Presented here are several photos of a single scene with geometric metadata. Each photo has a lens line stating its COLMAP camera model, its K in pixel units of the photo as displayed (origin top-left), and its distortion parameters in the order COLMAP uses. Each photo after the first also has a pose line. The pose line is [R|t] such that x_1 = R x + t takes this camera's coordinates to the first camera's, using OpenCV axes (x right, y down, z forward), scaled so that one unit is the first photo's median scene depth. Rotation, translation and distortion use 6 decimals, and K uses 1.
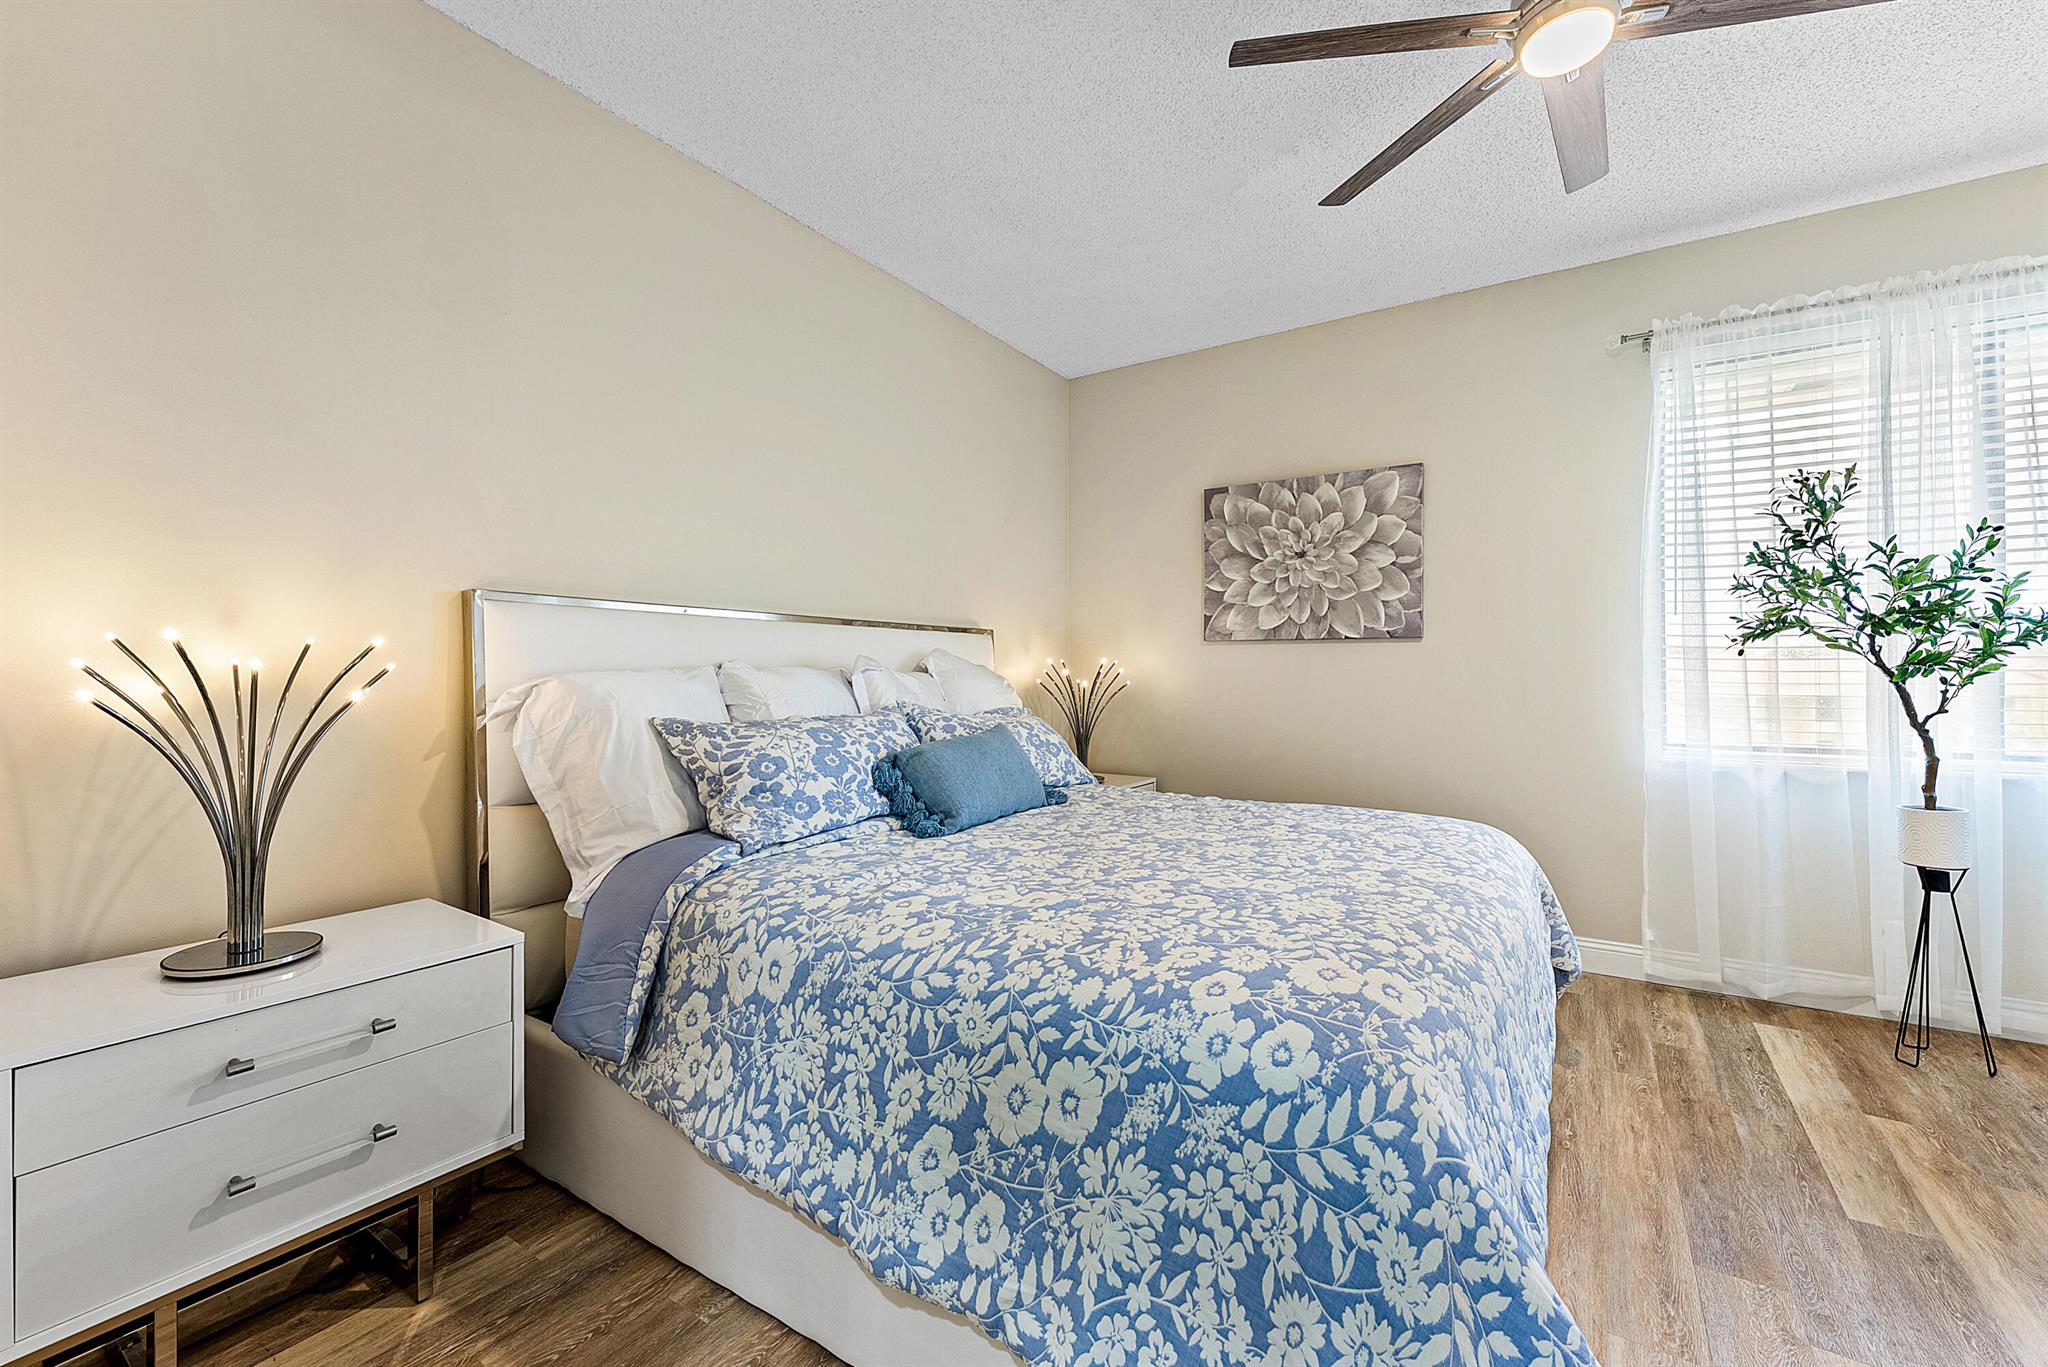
lens RADIAL K [[854.2, 0, 1020.8], [0, 854.2, 681.9], [0, 0, 1]] dist [0.010277, -0.002212]
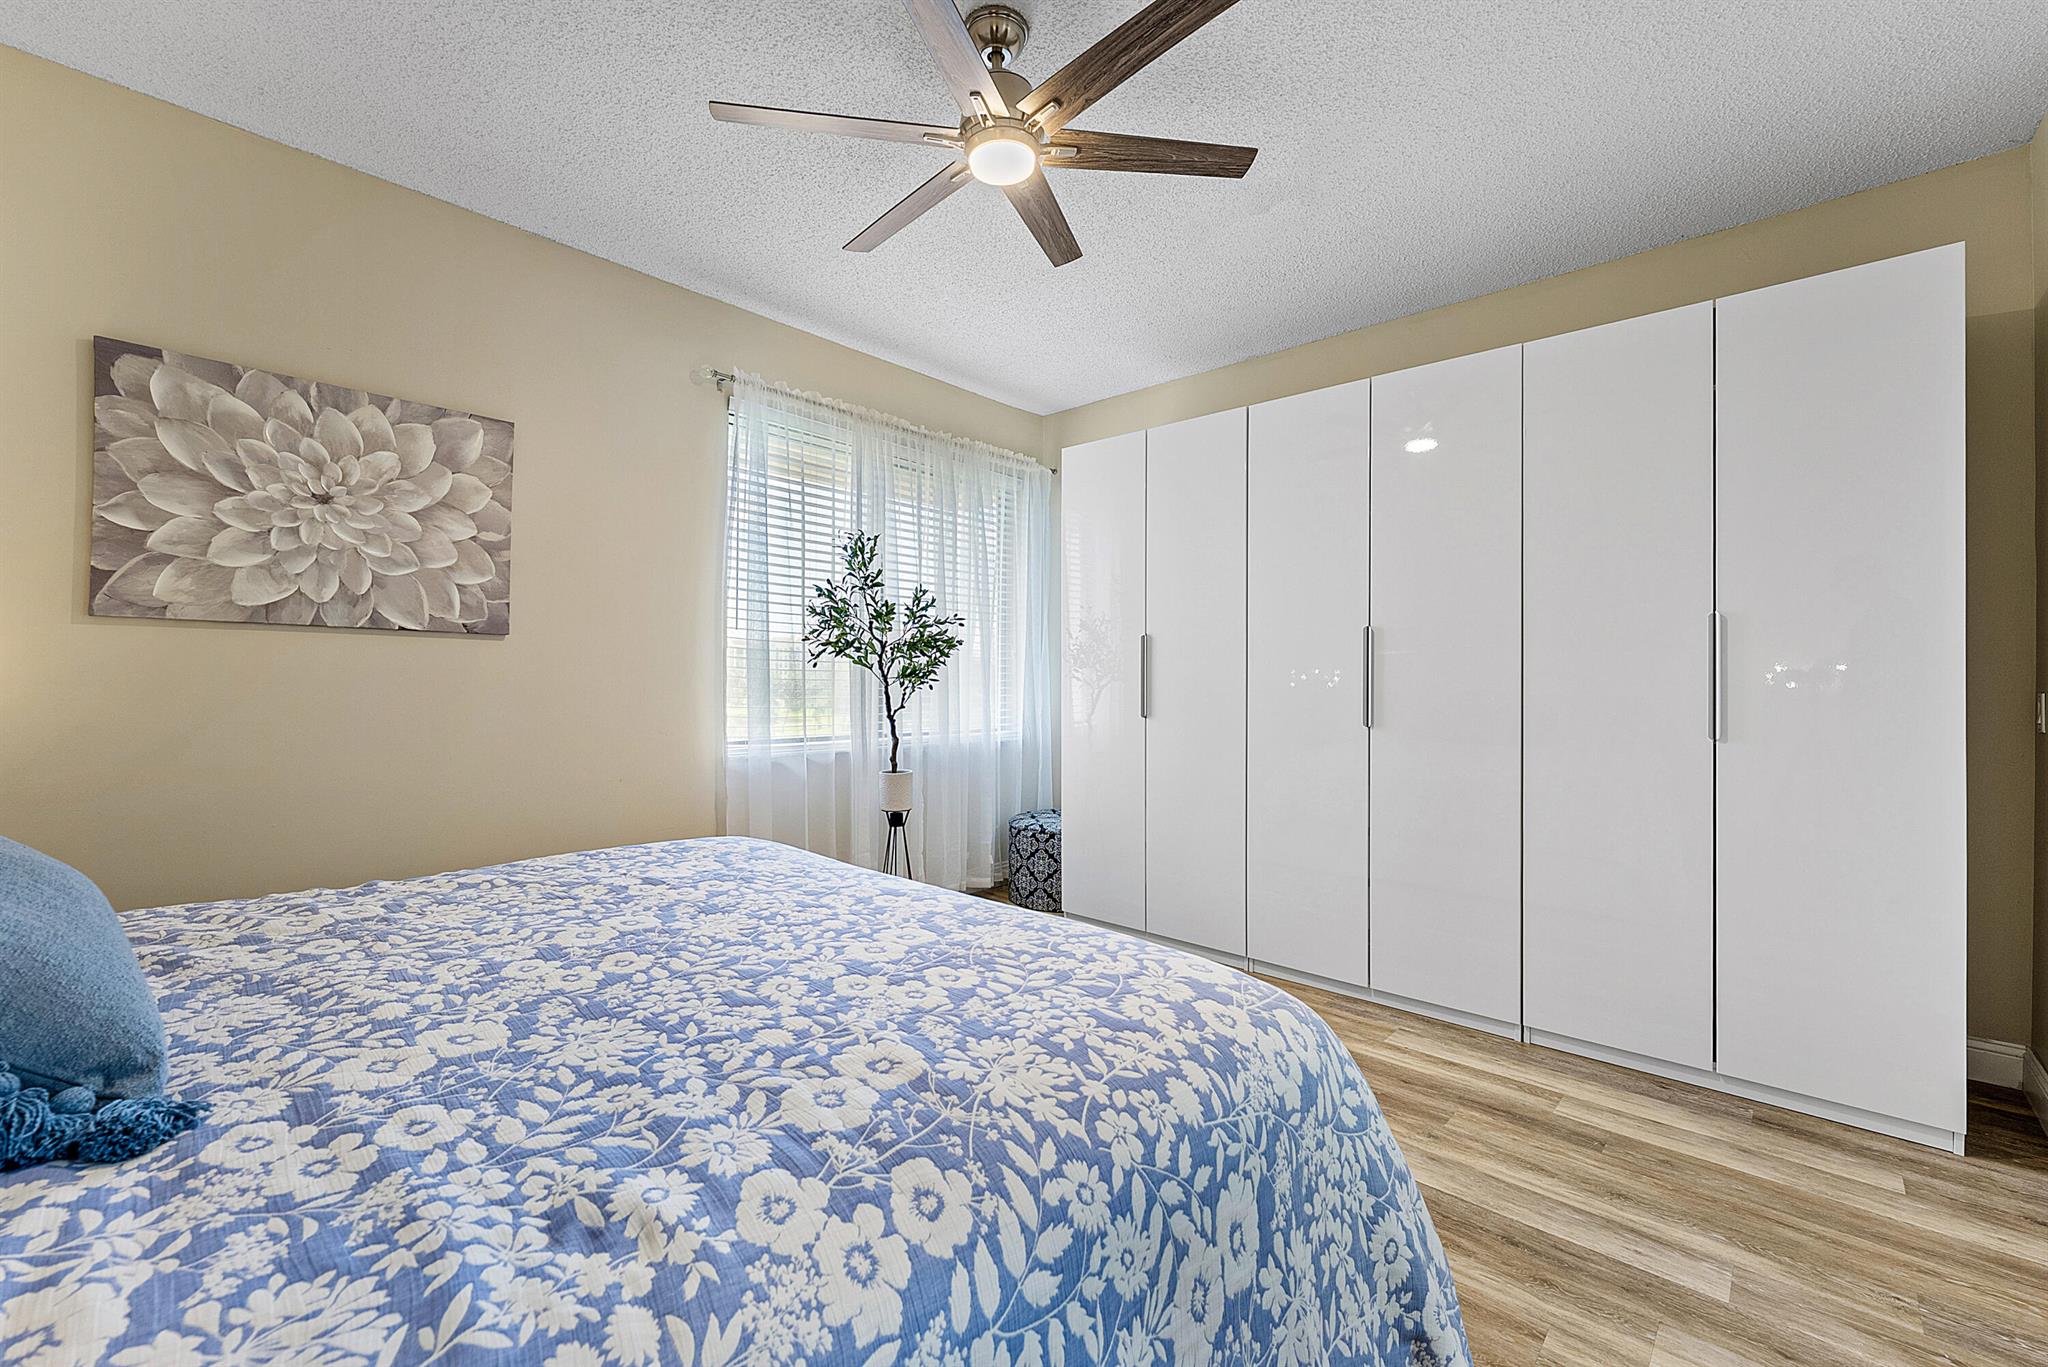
lens RADIAL K [[854.2, 0, 1033.5], [0, 854.2, 675.4], [0, 0, 1]] dist [0.010277, -0.002212]
pose [[0.139289, 0.006994, 0.990227, -0.351092], [0.000758, 0.999974, -0.007169, -0.009630], [-0.990251, 0.001750, 0.139280, 0.501879]]
